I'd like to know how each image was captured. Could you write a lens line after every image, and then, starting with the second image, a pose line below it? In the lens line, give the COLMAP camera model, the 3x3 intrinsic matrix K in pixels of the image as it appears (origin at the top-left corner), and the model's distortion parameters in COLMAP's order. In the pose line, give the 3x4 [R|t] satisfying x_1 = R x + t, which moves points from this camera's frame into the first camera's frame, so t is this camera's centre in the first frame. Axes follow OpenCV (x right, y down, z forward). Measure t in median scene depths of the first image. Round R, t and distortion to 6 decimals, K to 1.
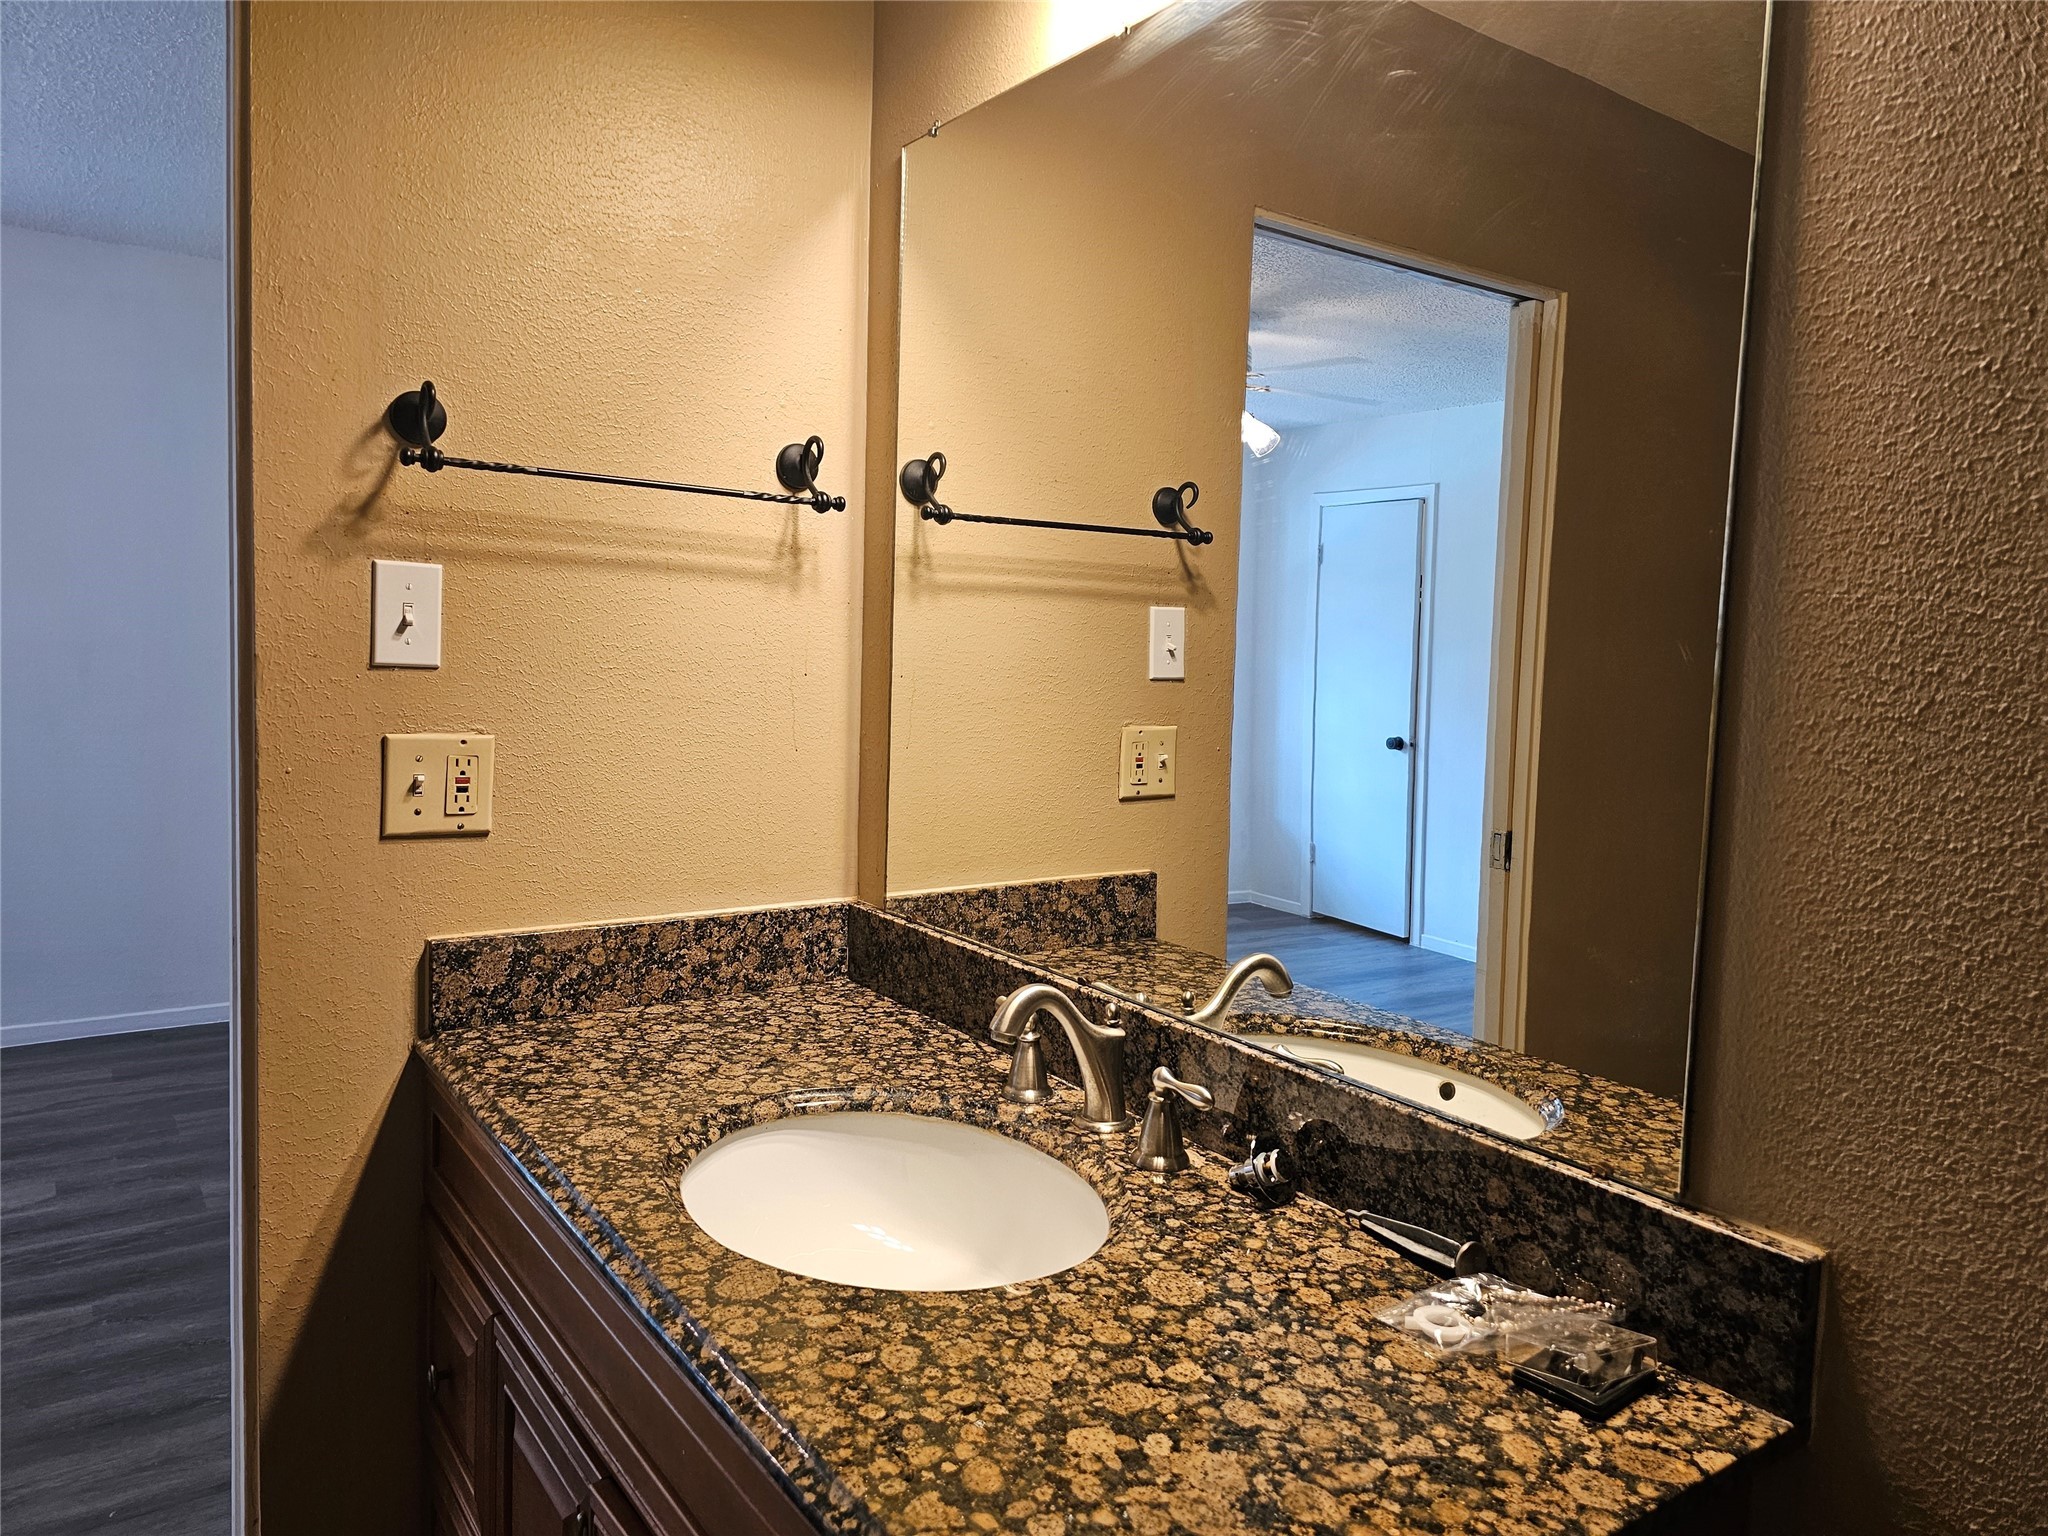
lens RADIAL K [[1377.3, 0, 1010.9], [0, 1377.3, 758.3], [0, 0, 1]] dist [0.069981, -0.091135]
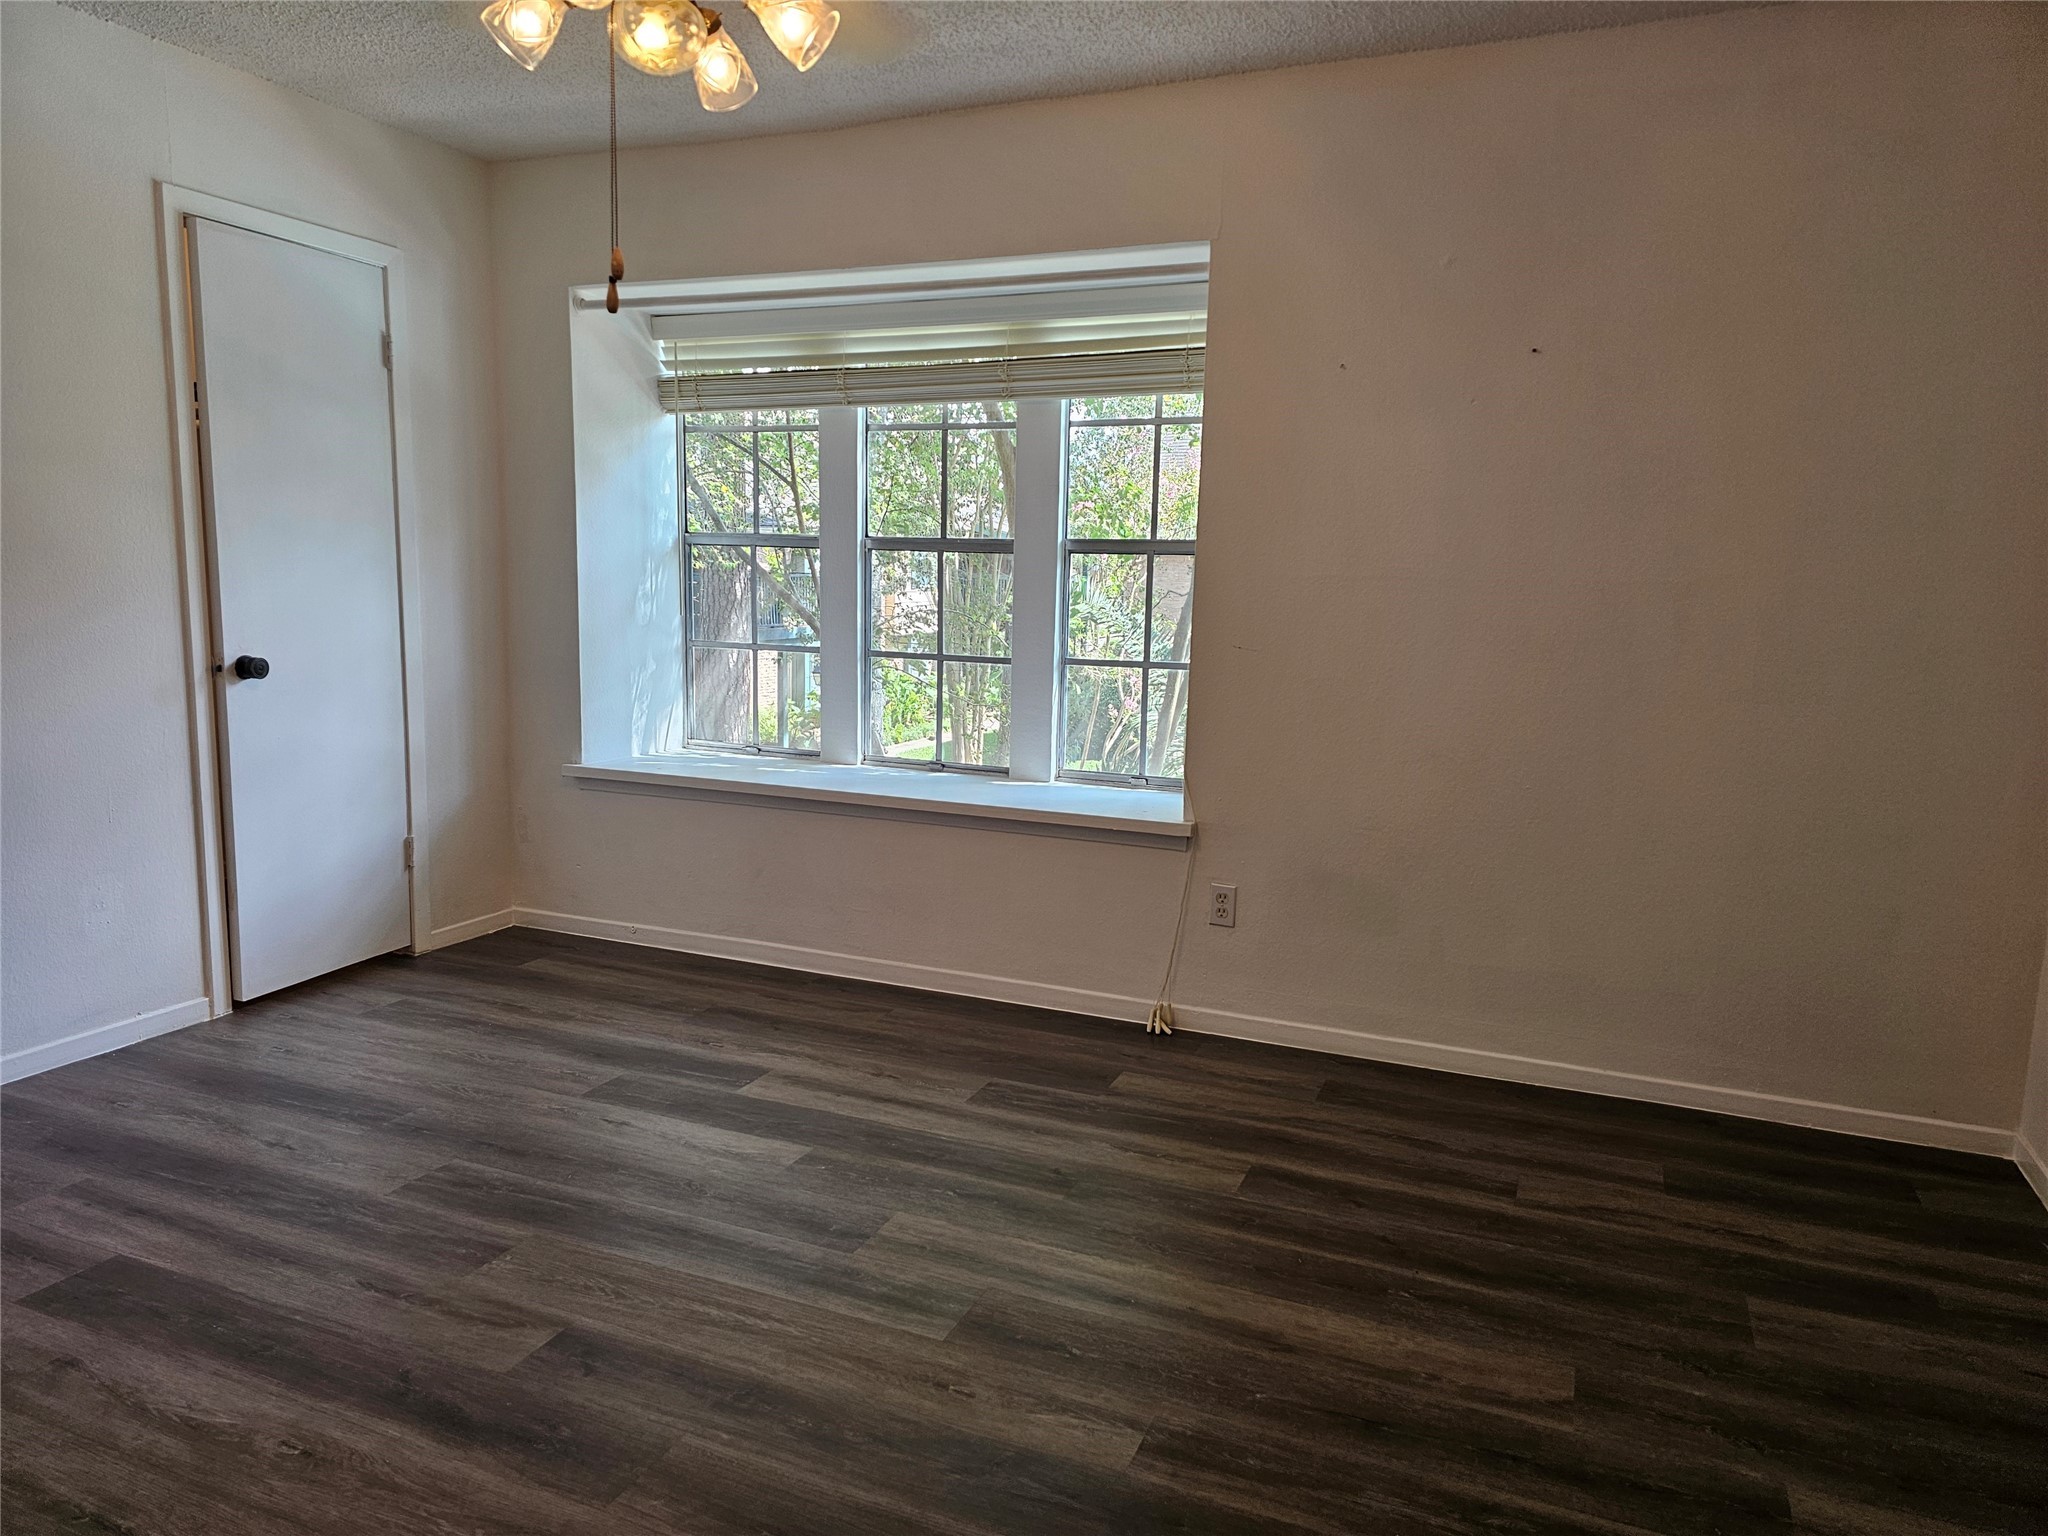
lens RADIAL K [[1375.3, 0, 1024.0], [0, 1375.3, 768.0], [0, 0, 1]] dist [0.065748, -0.060608]
pose [[0.527078, 0.102164, -0.843654, -0.639892], [-0.076626, 0.994417, 0.072548, -0.045014], [0.846355, 0.026407, 0.531964, 0.903203]]
